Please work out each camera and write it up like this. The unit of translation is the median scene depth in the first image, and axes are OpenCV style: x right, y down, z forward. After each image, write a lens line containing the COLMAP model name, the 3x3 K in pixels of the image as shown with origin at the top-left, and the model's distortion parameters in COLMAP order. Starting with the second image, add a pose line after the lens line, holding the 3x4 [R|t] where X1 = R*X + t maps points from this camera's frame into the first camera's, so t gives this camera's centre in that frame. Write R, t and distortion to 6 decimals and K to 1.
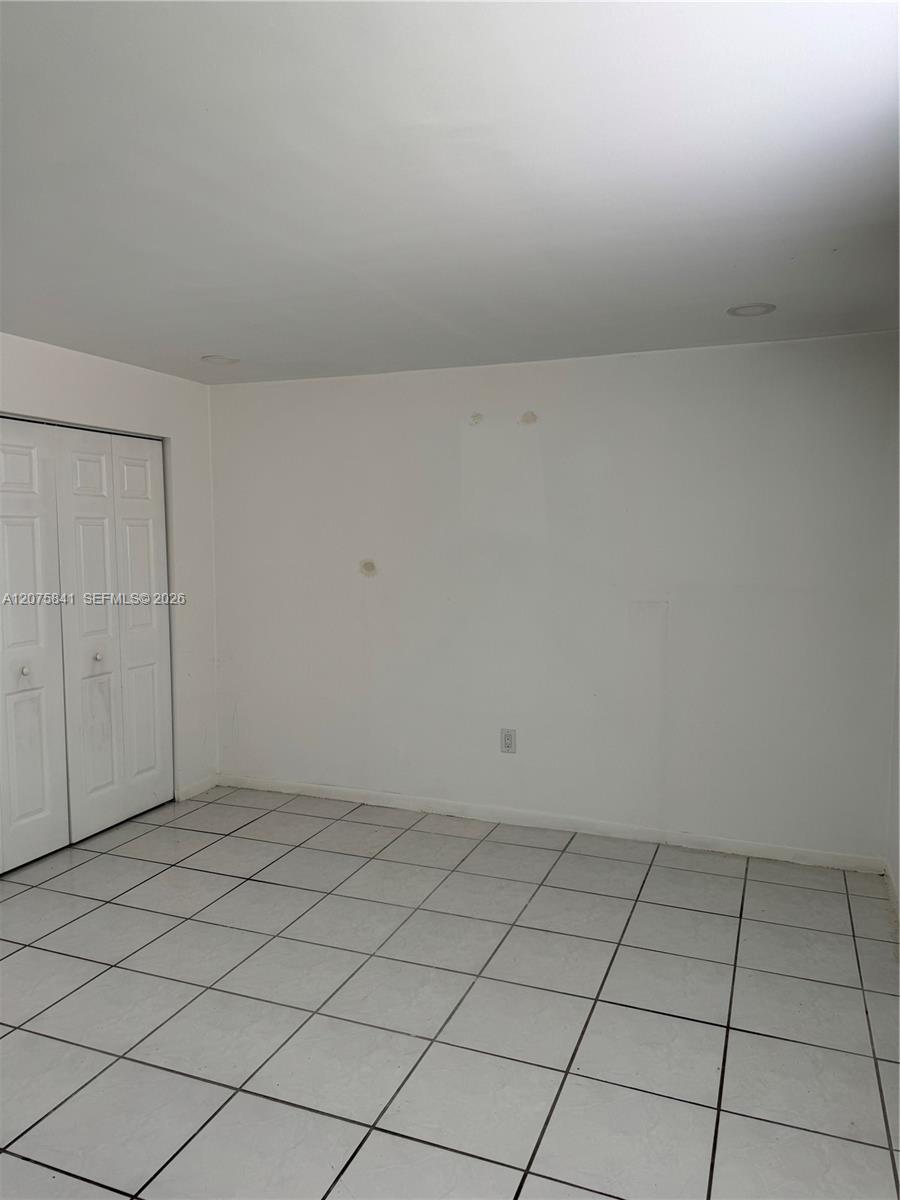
lens RADIAL K [[863.8, 0, 448.6], [0, 863.8, 600.4], [0, 0, 1]] dist [0.039462, -0.011122]
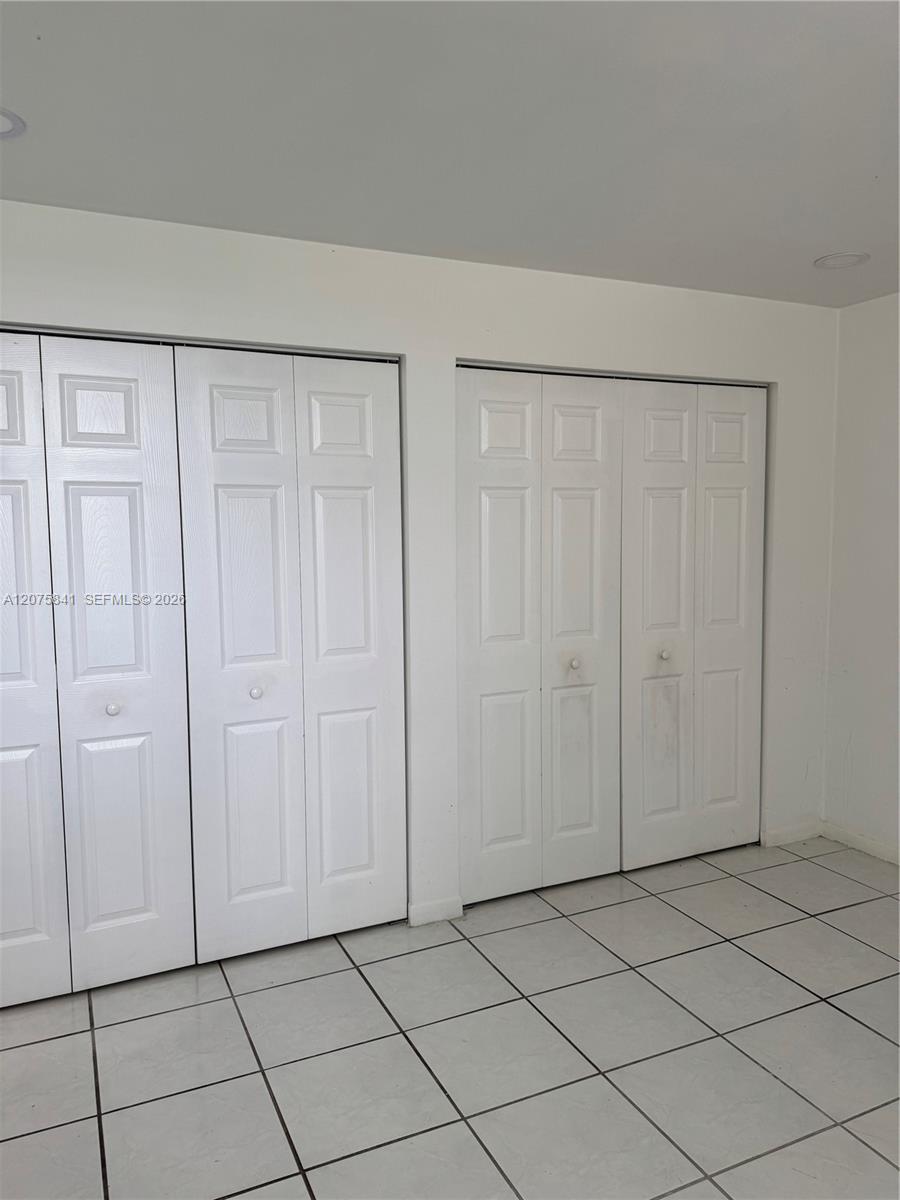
lens RADIAL K [[863.8, 0, 451.8], [0, 863.8, 599.3], [0, 0, 1]] dist [0.039462, -0.011122]
pose [[0.722427, 0.052203, -0.689474, 0.019015], [-0.042591, 0.998612, 0.030982, -0.005337], [0.690135, 0.006983, 0.723647, 0.258555]]
